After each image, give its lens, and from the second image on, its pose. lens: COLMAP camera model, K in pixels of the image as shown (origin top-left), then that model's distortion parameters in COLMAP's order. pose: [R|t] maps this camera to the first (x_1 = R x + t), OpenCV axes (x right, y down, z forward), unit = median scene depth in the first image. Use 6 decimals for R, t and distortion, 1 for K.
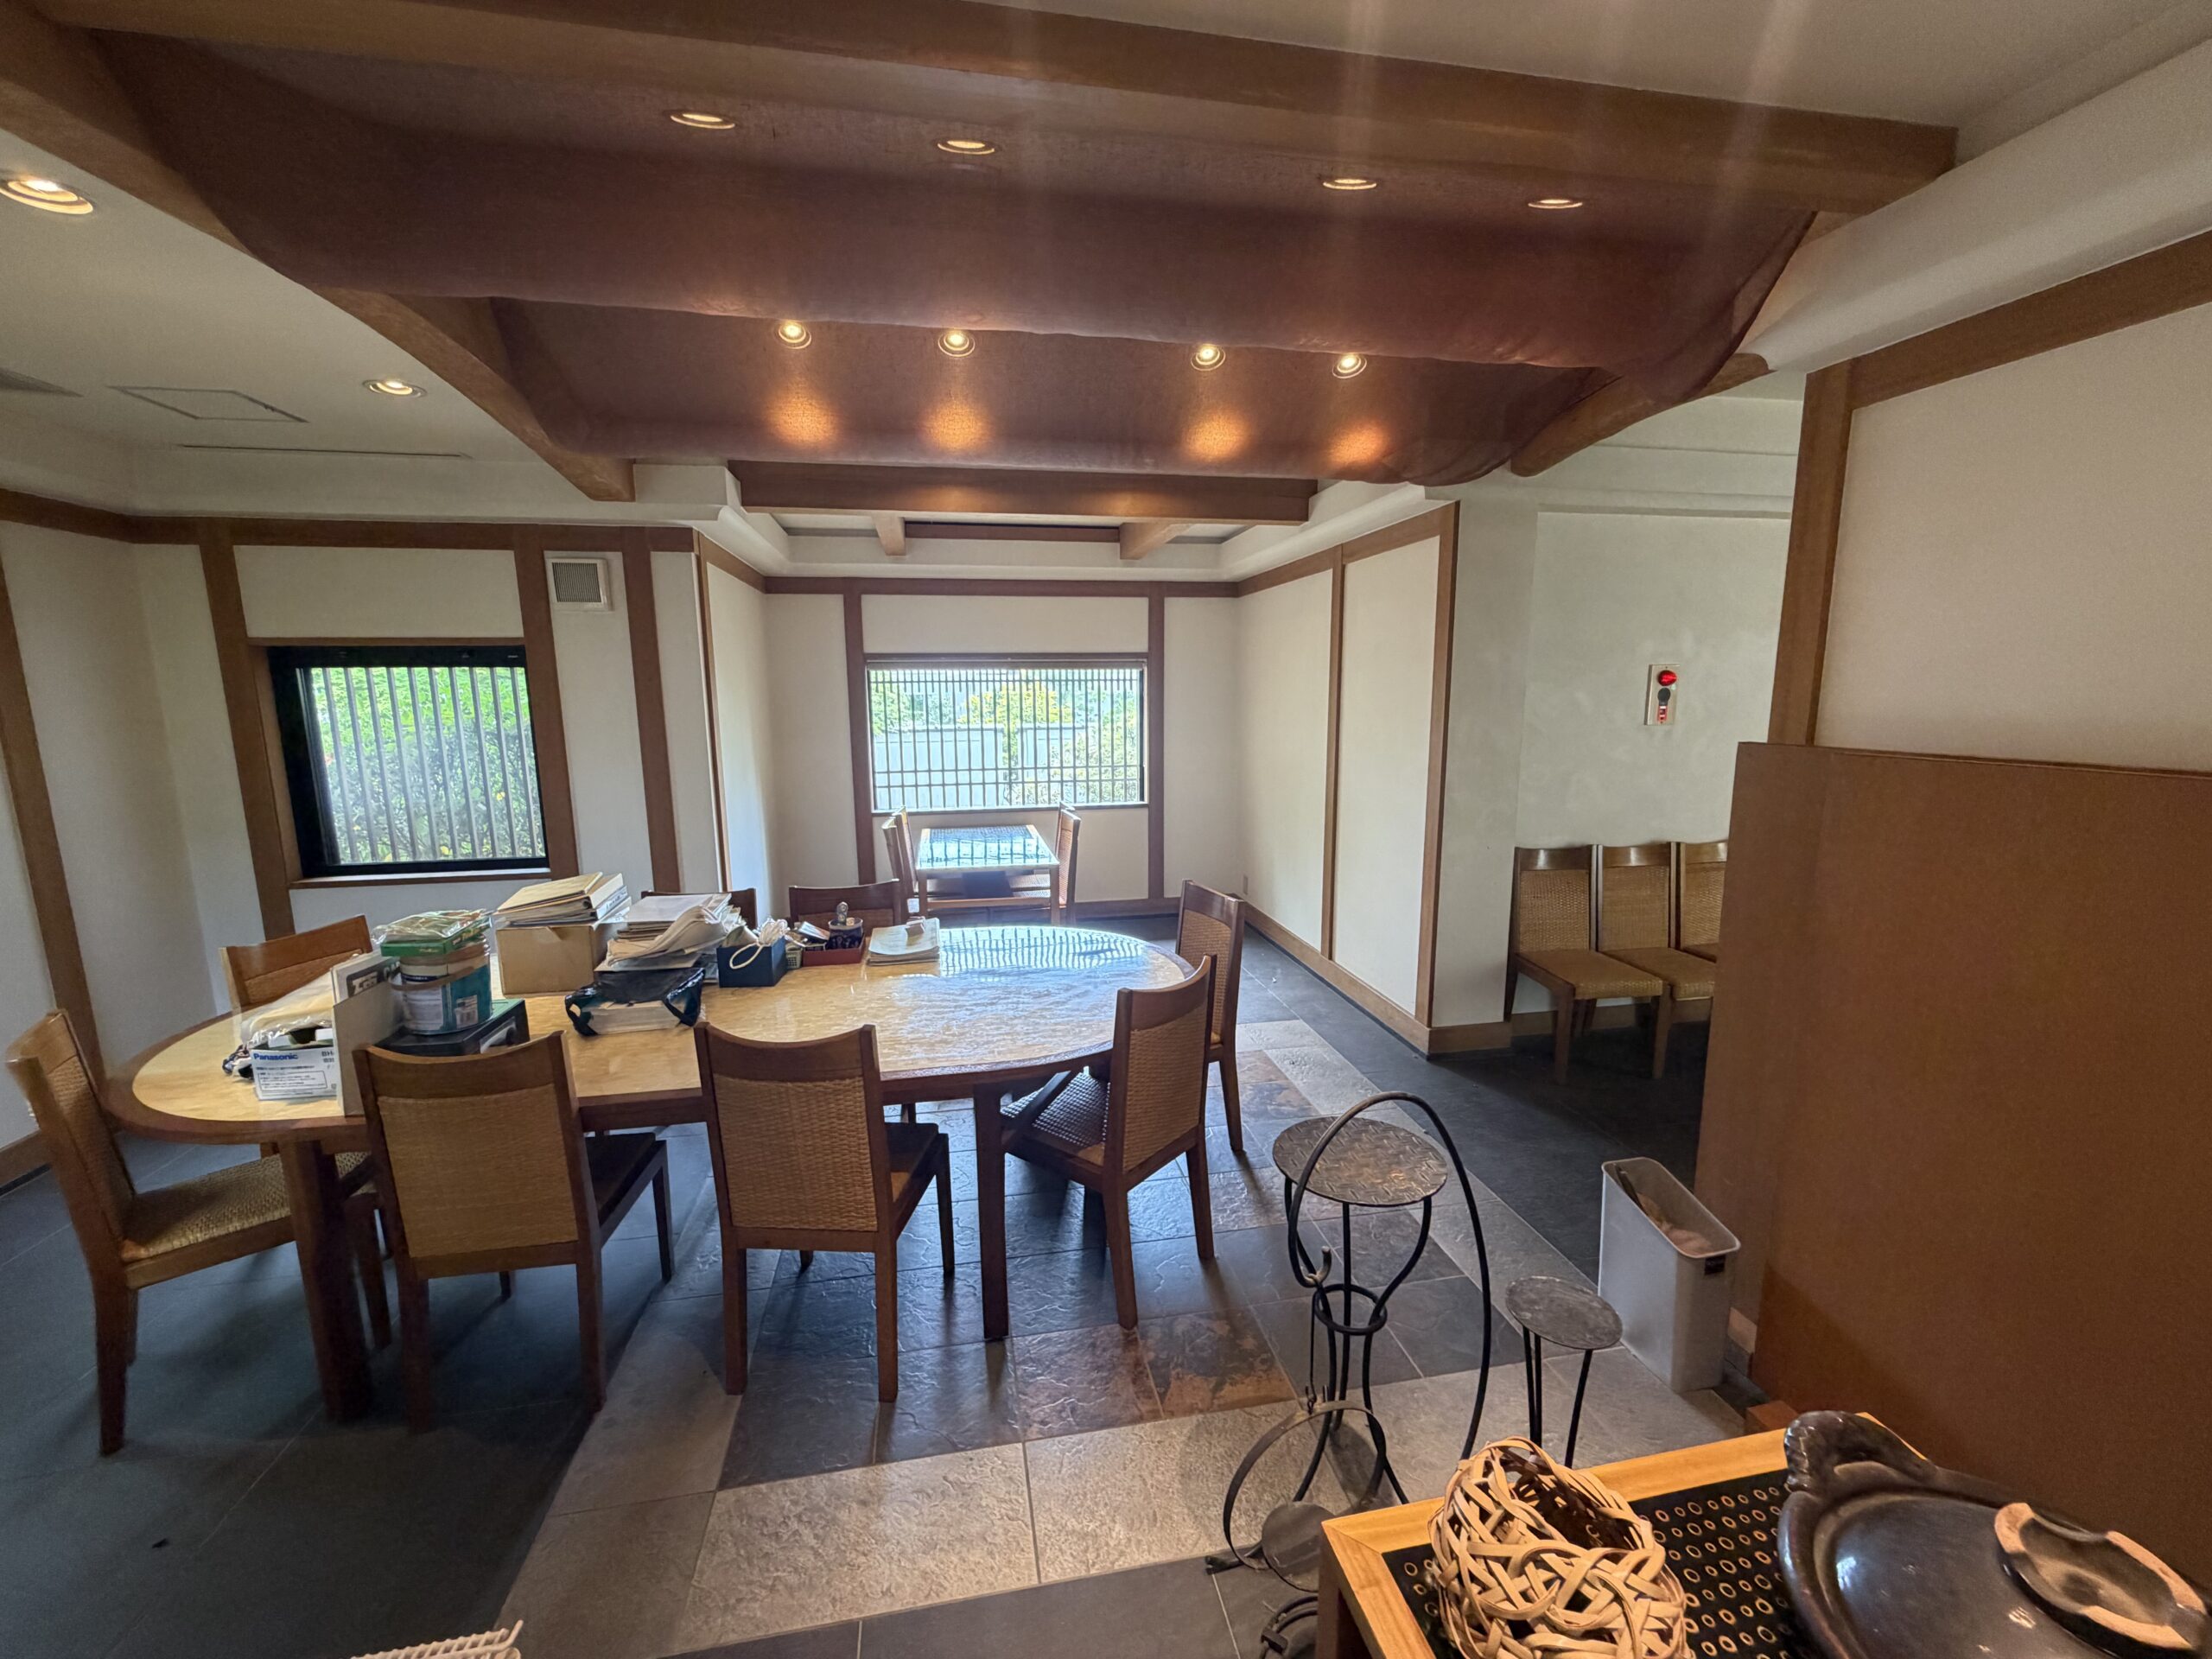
lens RADIAL K [[879.3, 0, 1108.8], [0, 879.3, 832.0], [0, 0, 1]] dist [-0.001770, 0.000518]
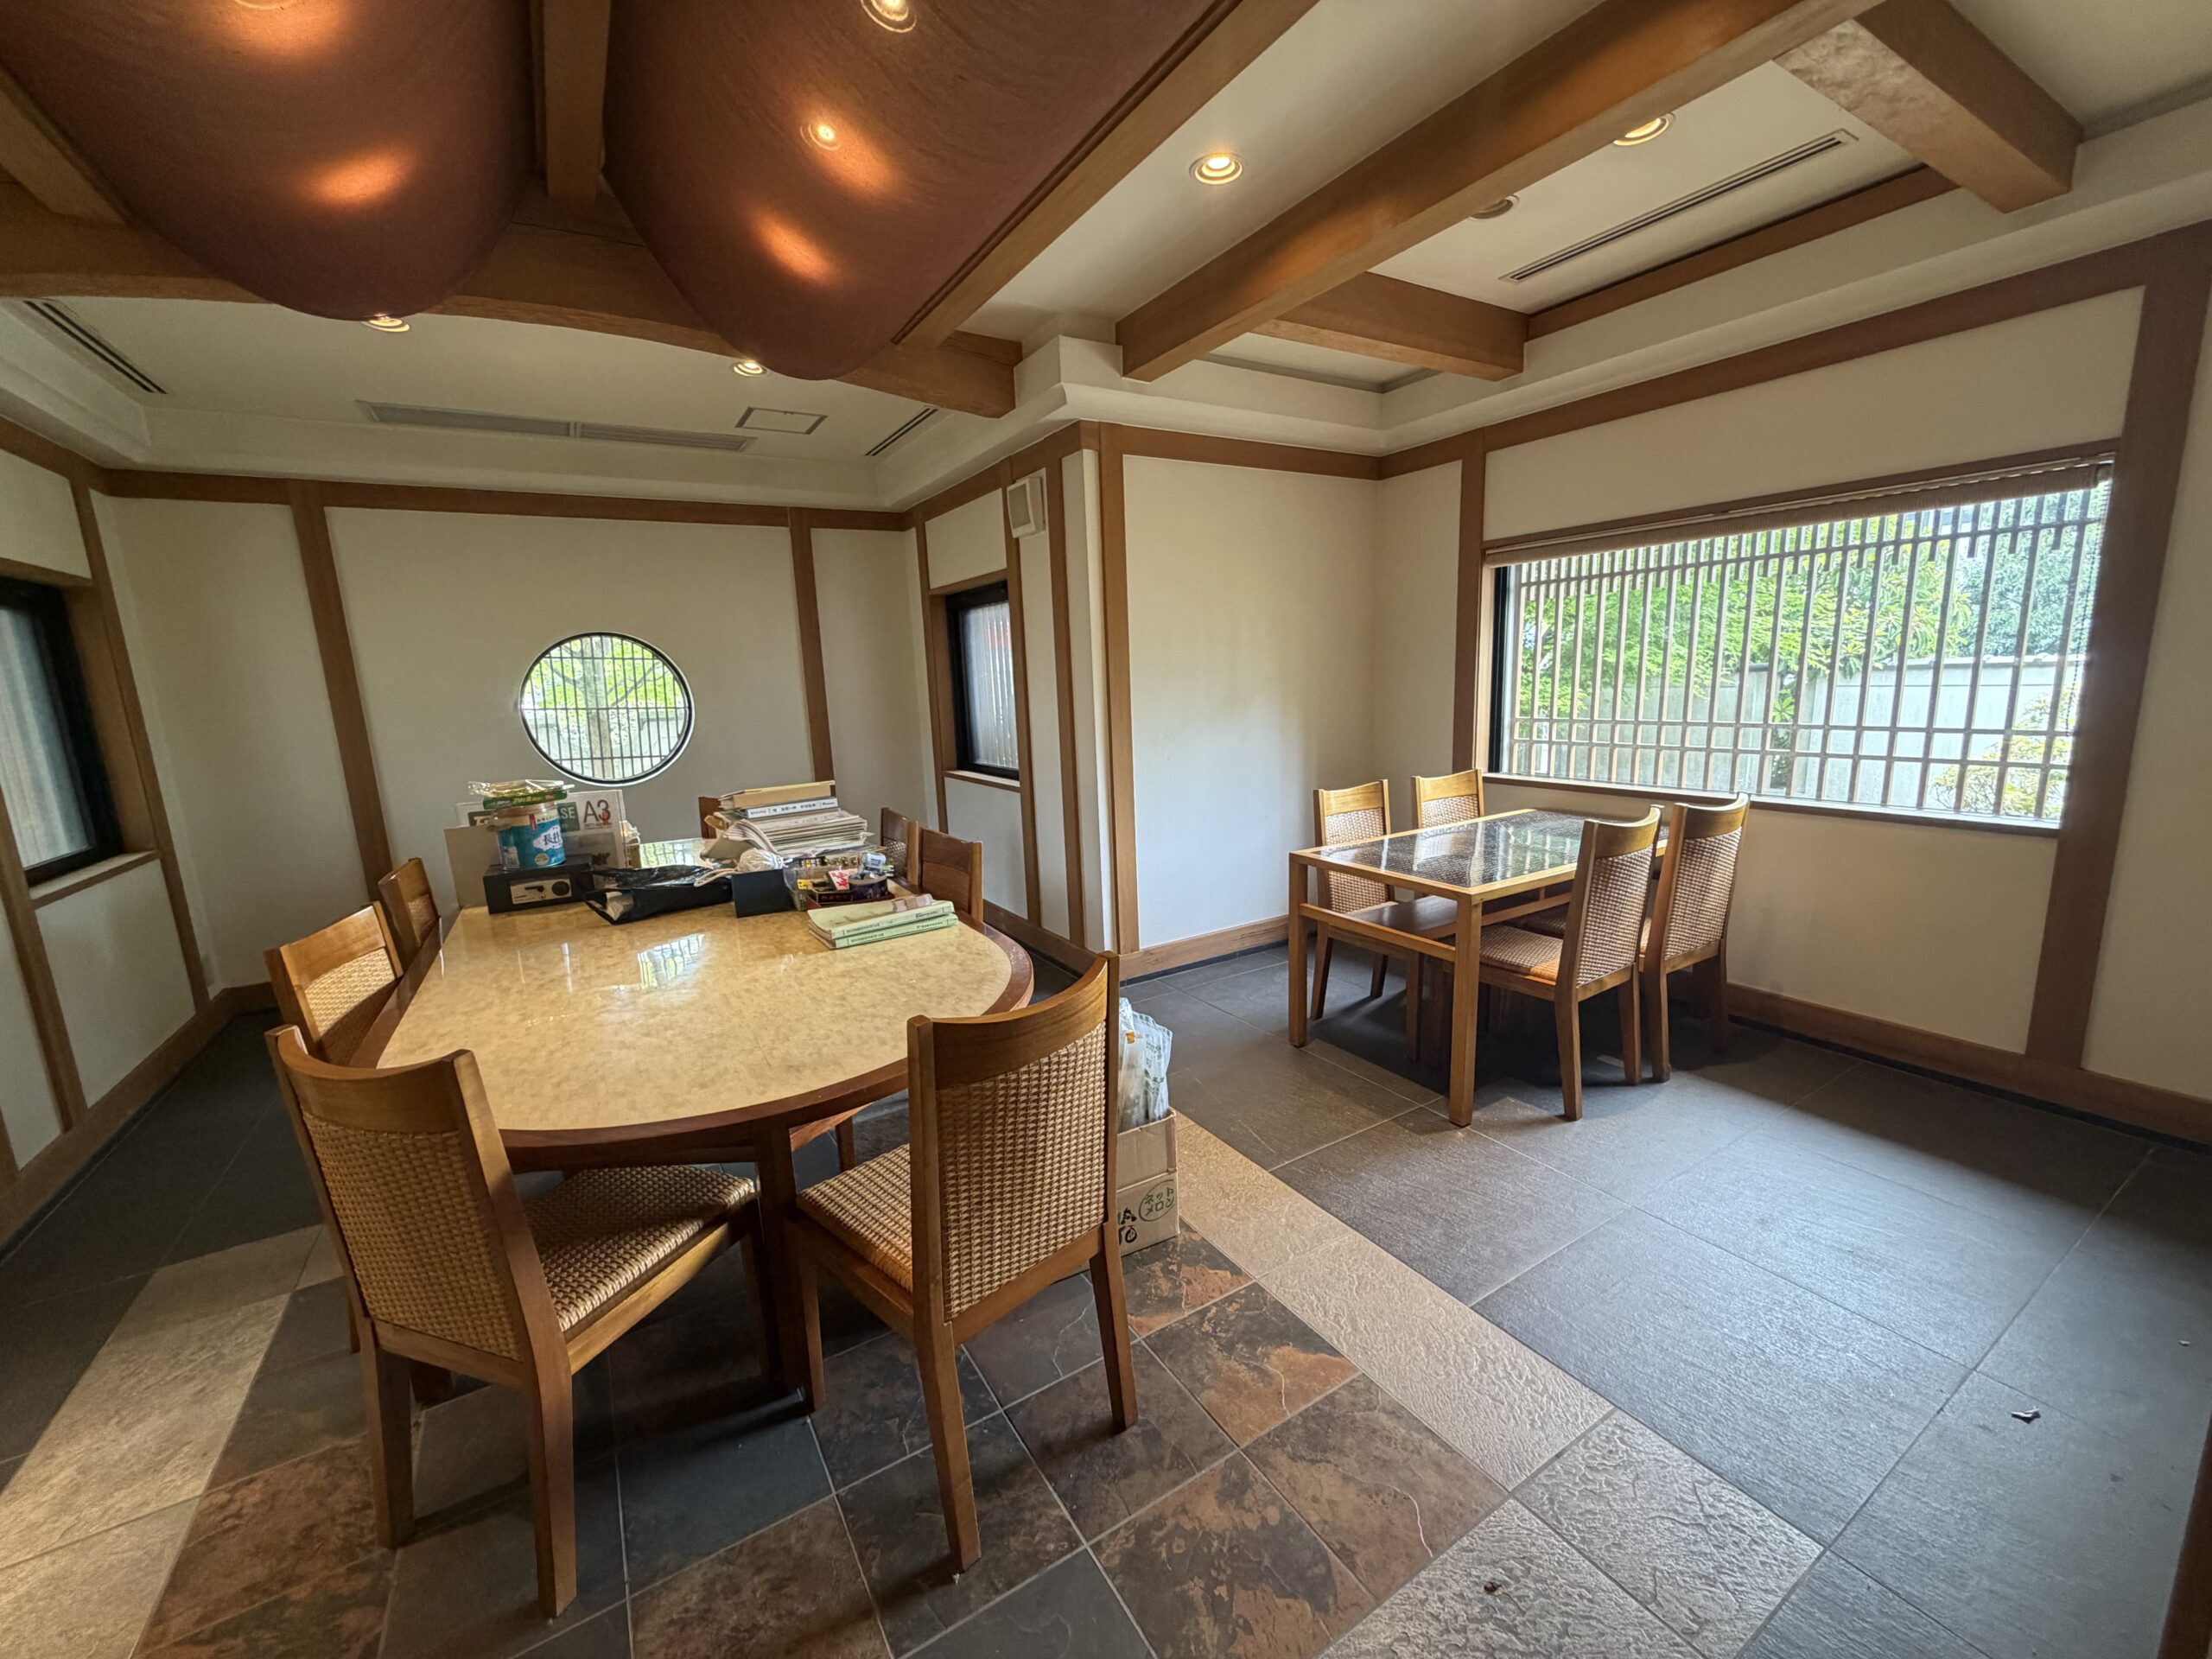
lens RADIAL K [[879.3, 0, 1102.8], [0, 879.3, 825.6], [0, 0, 1]] dist [-0.001770, 0.000518]
pose [[0.348680, 0.161382, -0.923243, 0.288132], [-0.110026, 0.985301, 0.130676, -0.041252], [0.930761, 0.056016, 0.361311, 0.489972]]
